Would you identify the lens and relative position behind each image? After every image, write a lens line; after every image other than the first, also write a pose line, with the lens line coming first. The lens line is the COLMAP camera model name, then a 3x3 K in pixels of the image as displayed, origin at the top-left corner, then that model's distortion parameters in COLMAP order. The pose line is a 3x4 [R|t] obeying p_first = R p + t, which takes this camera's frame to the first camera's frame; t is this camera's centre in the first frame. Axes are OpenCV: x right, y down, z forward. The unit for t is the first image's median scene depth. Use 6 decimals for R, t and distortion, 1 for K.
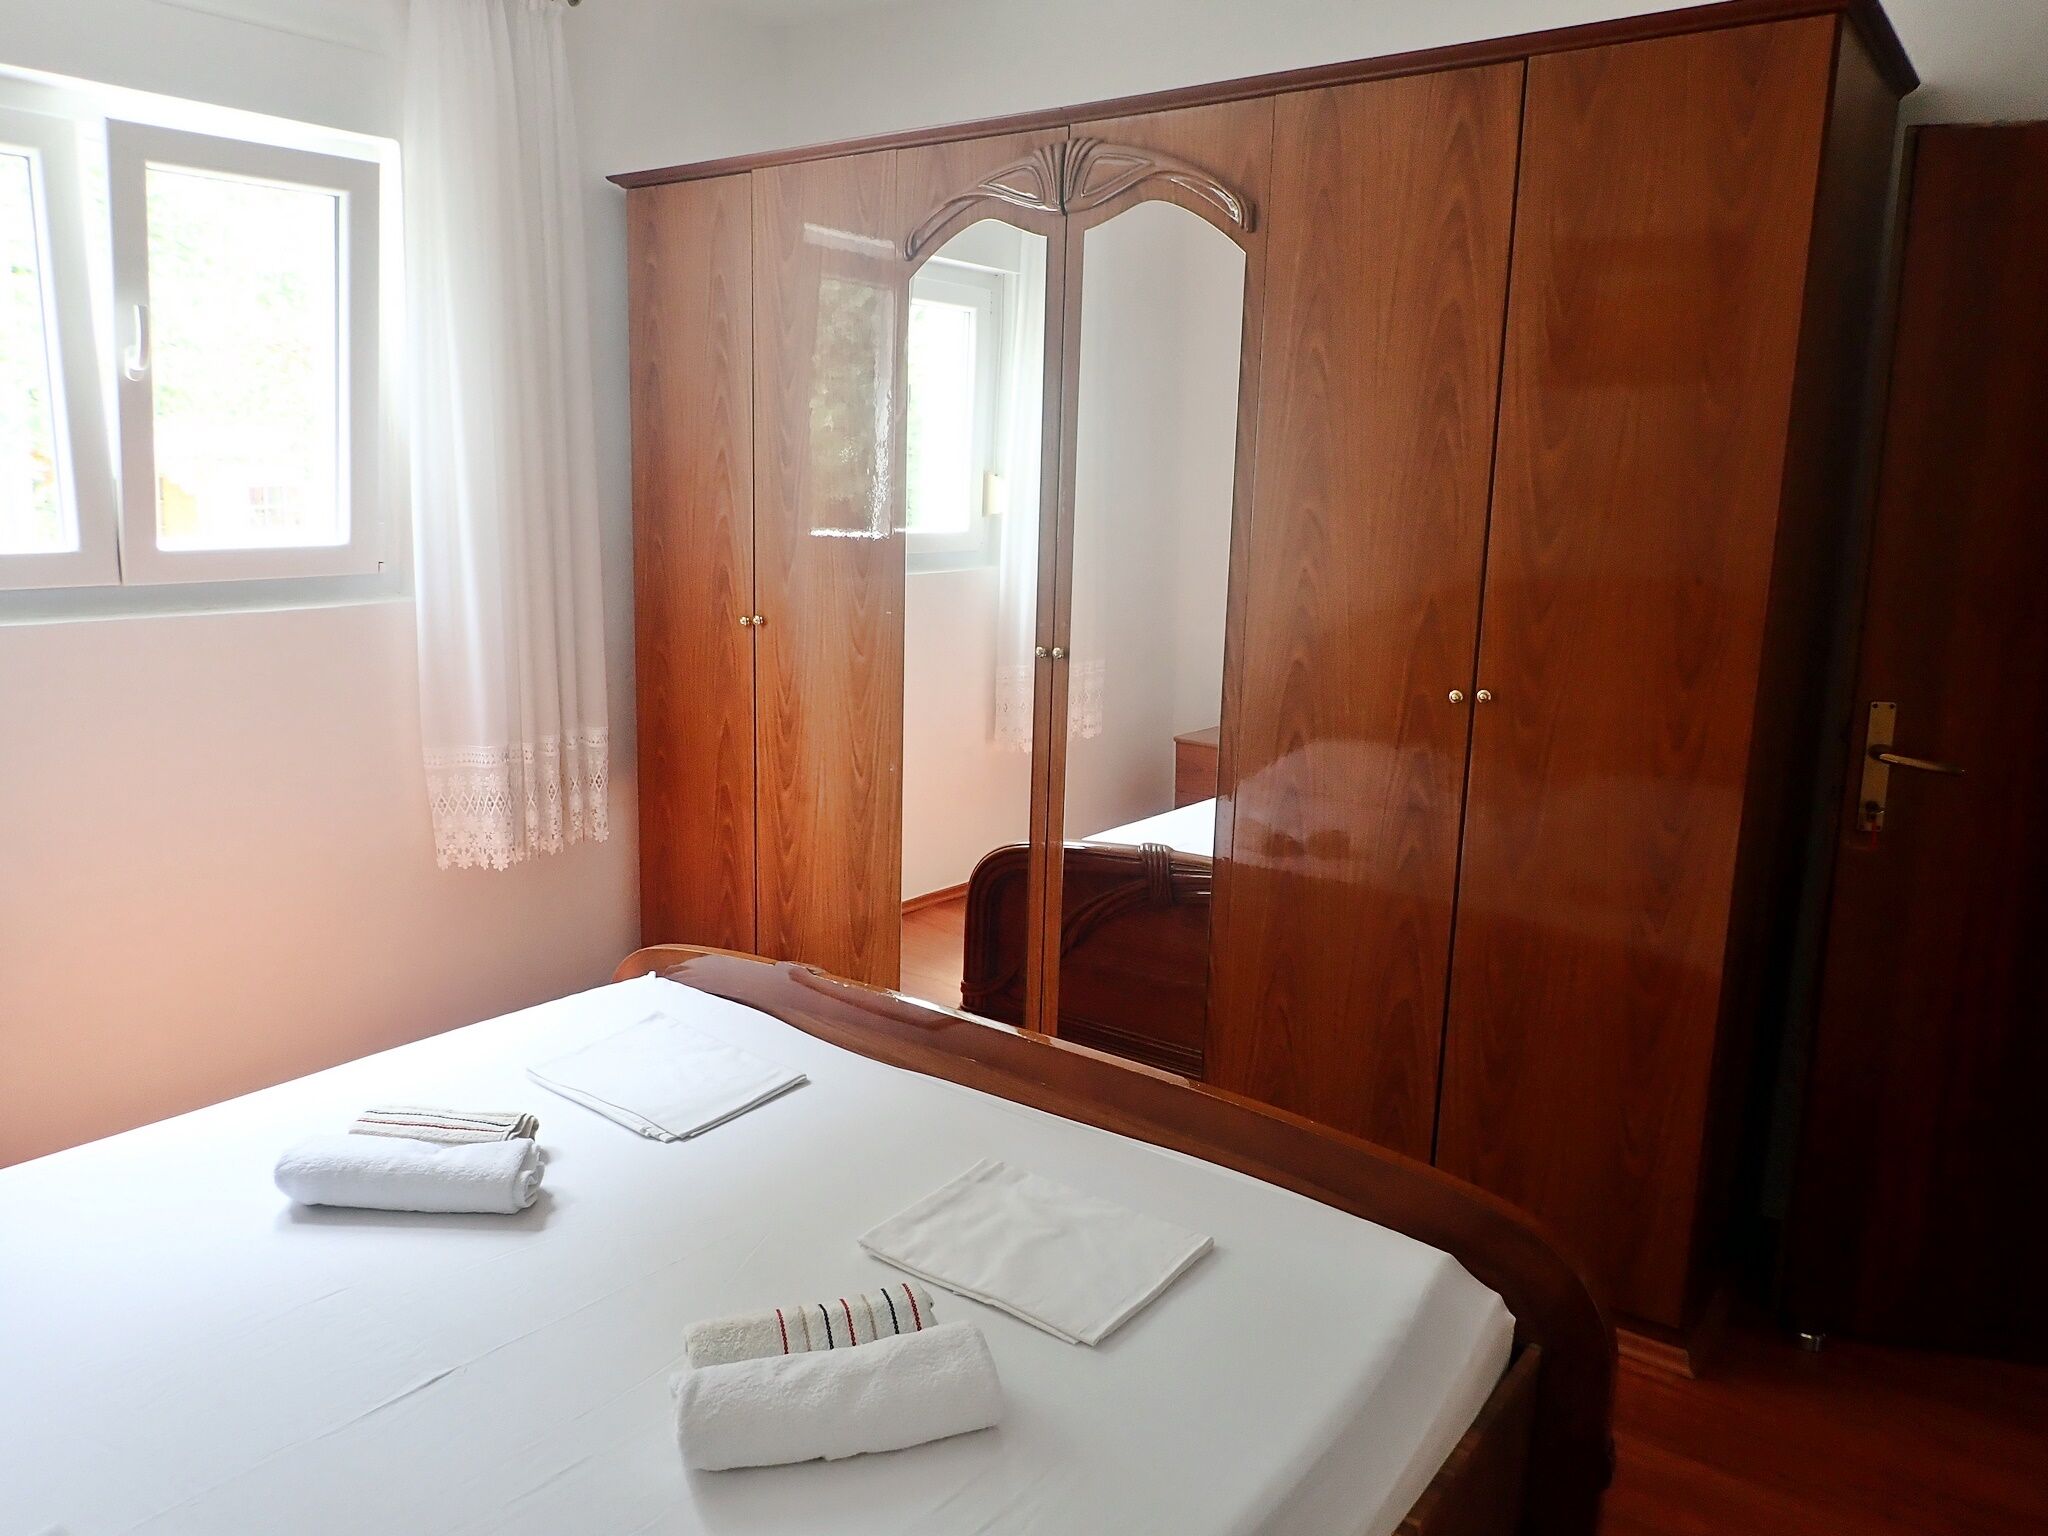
lens RADIAL K [[1495.6, 0, 1011.3], [0, 1495.6, 765.7], [0, 0, 1]] dist [-0.008501, -0.001309]
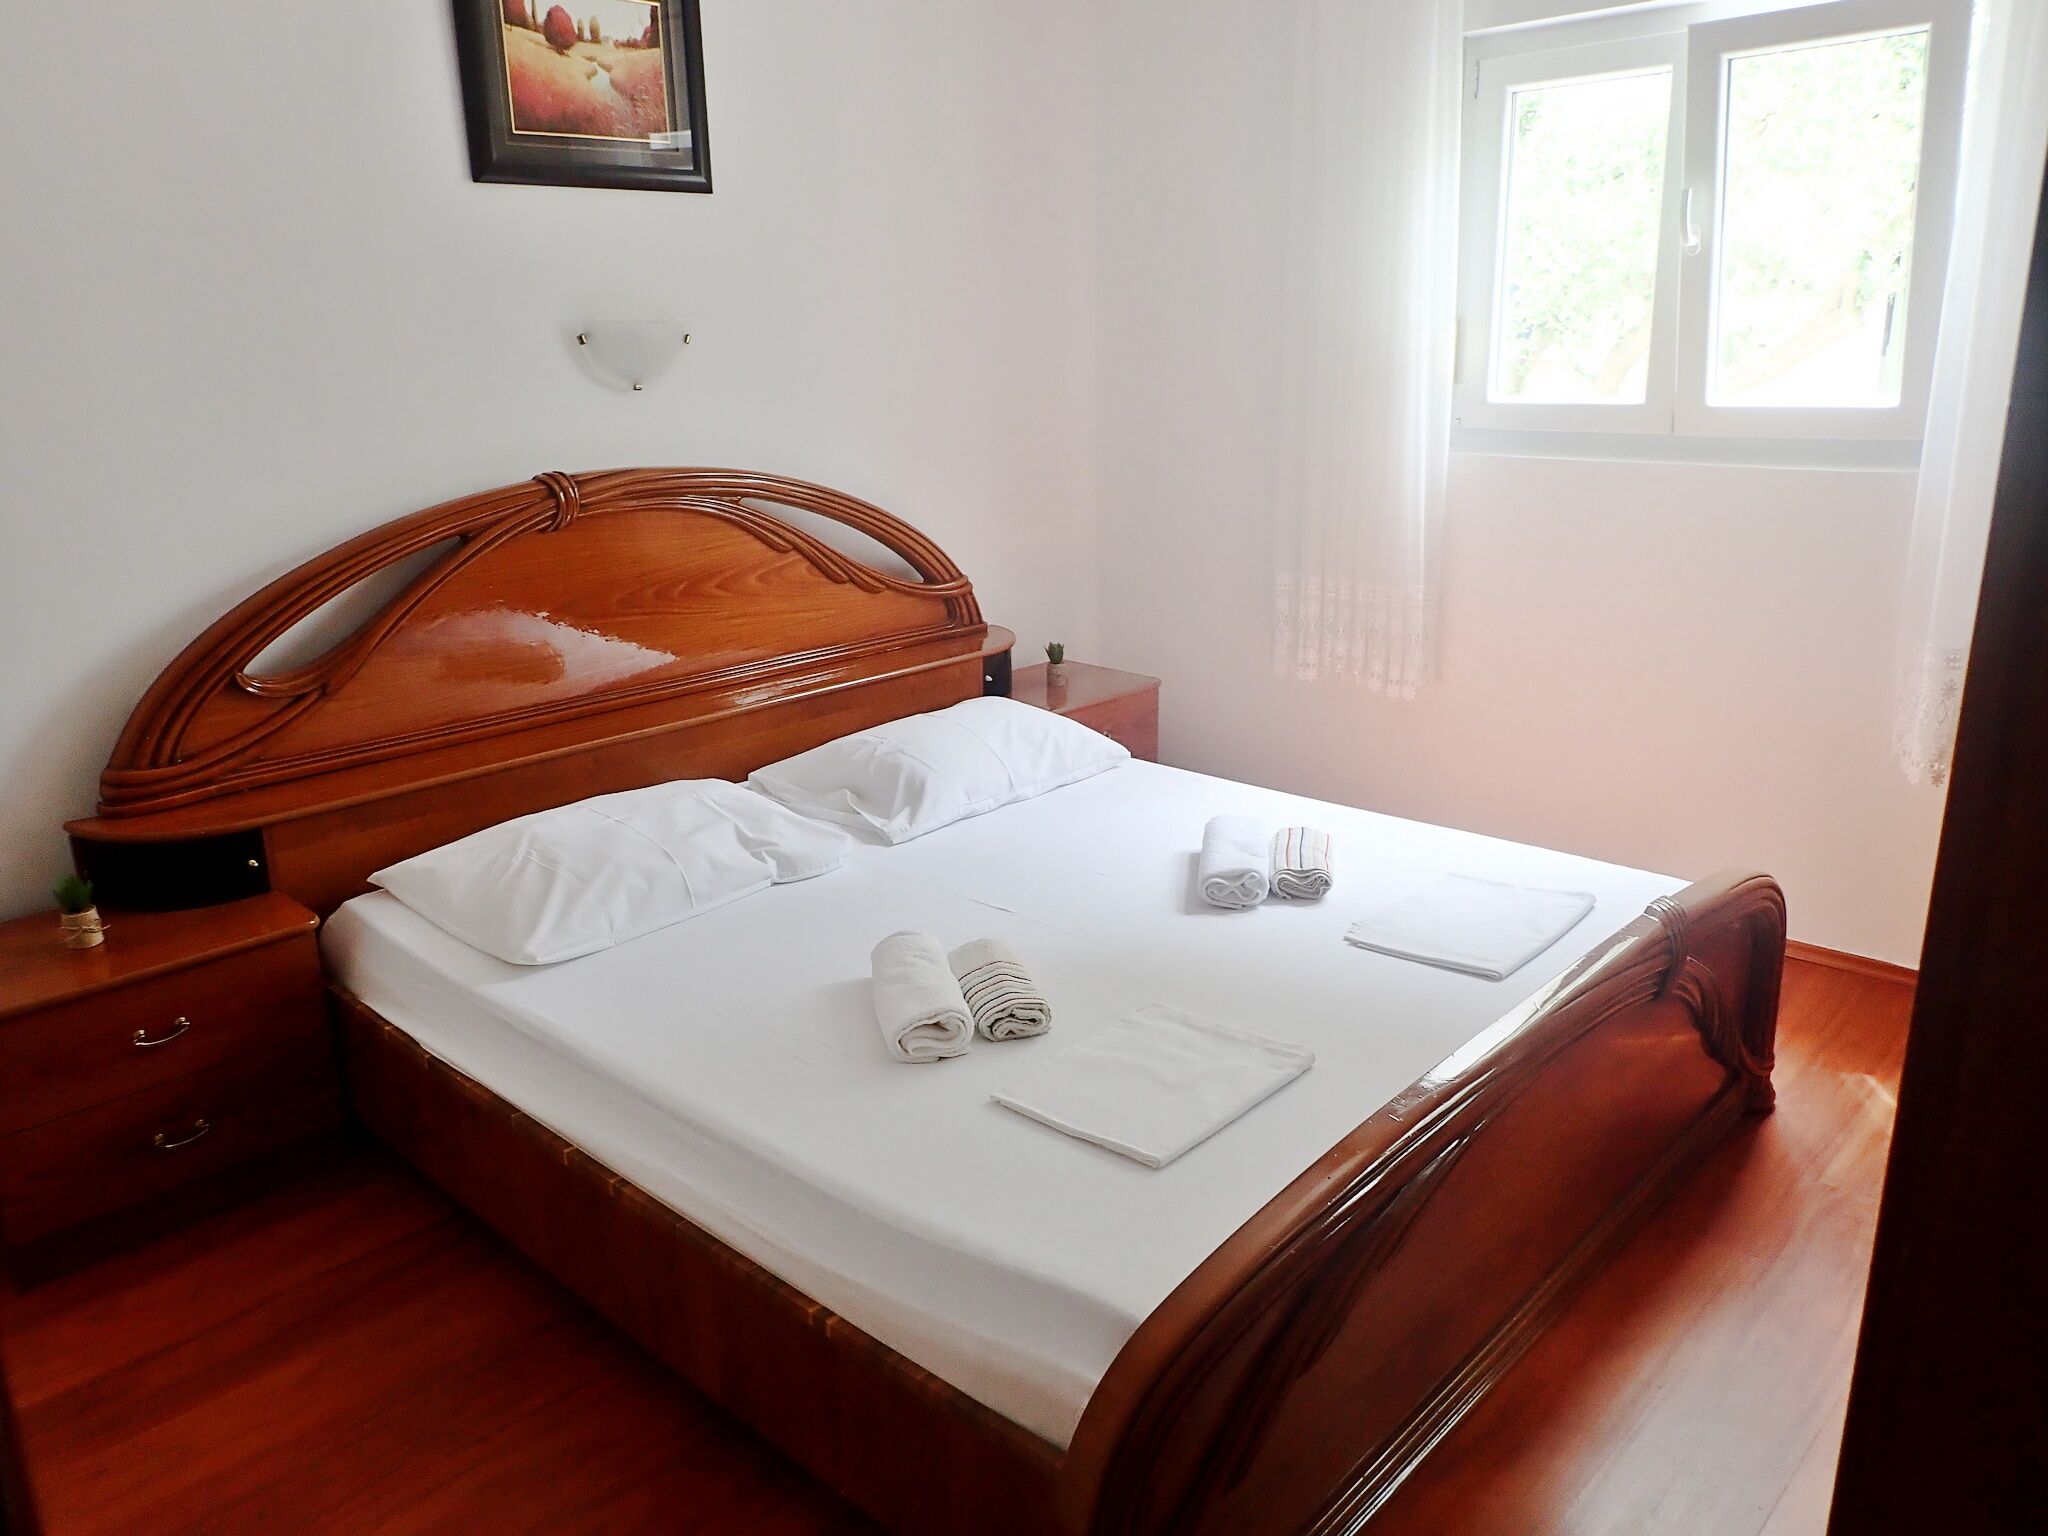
lens RADIAL K [[1495.6, 0, 1026.6], [0, 1495.6, 766.2], [0, 0, 1]] dist [-0.008501, -0.001309]
pose [[-0.101809, 0.259740, -0.960297, 0.734054], [-0.163213, 0.947871, 0.273682, -0.125265], [0.981324, 0.184596, -0.054108, 0.680601]]
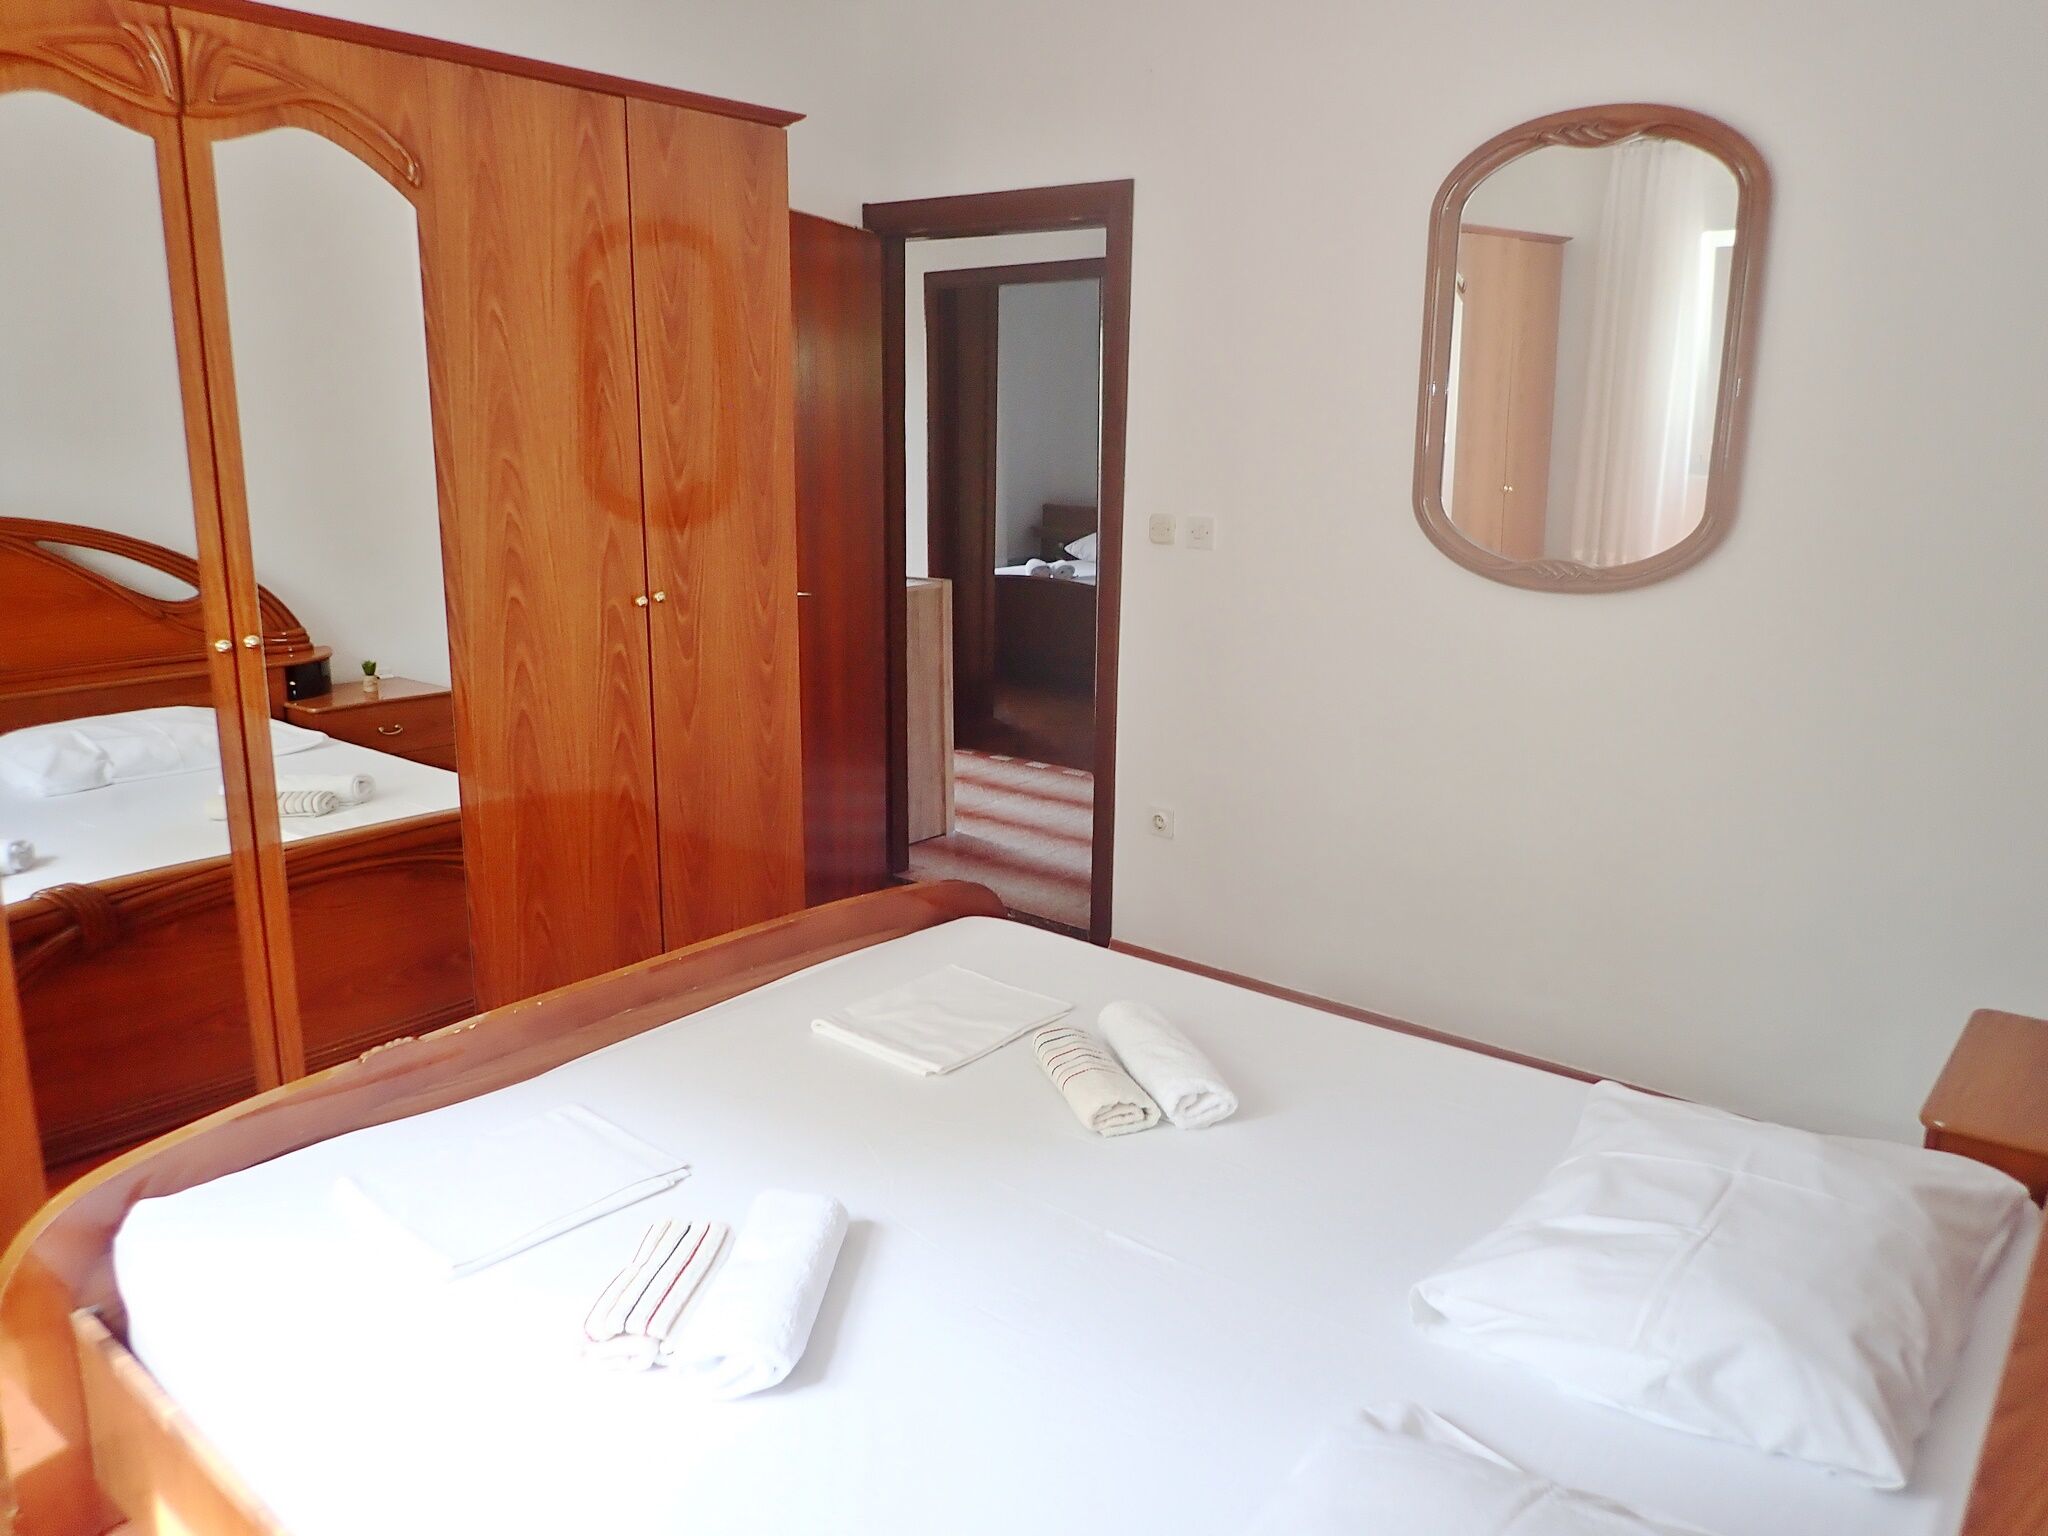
lens RADIAL K [[1495.6, 0, 1011.2], [0, 1495.6, 760.7], [0, 0, 1]] dist [-0.008501, -0.001309]
pose [[0.040718, -0.240662, 0.969754, -0.912886], [0.186219, 0.955382, 0.229277, -0.144221], [-0.981664, 0.171251, 0.083717, 0.591849]]
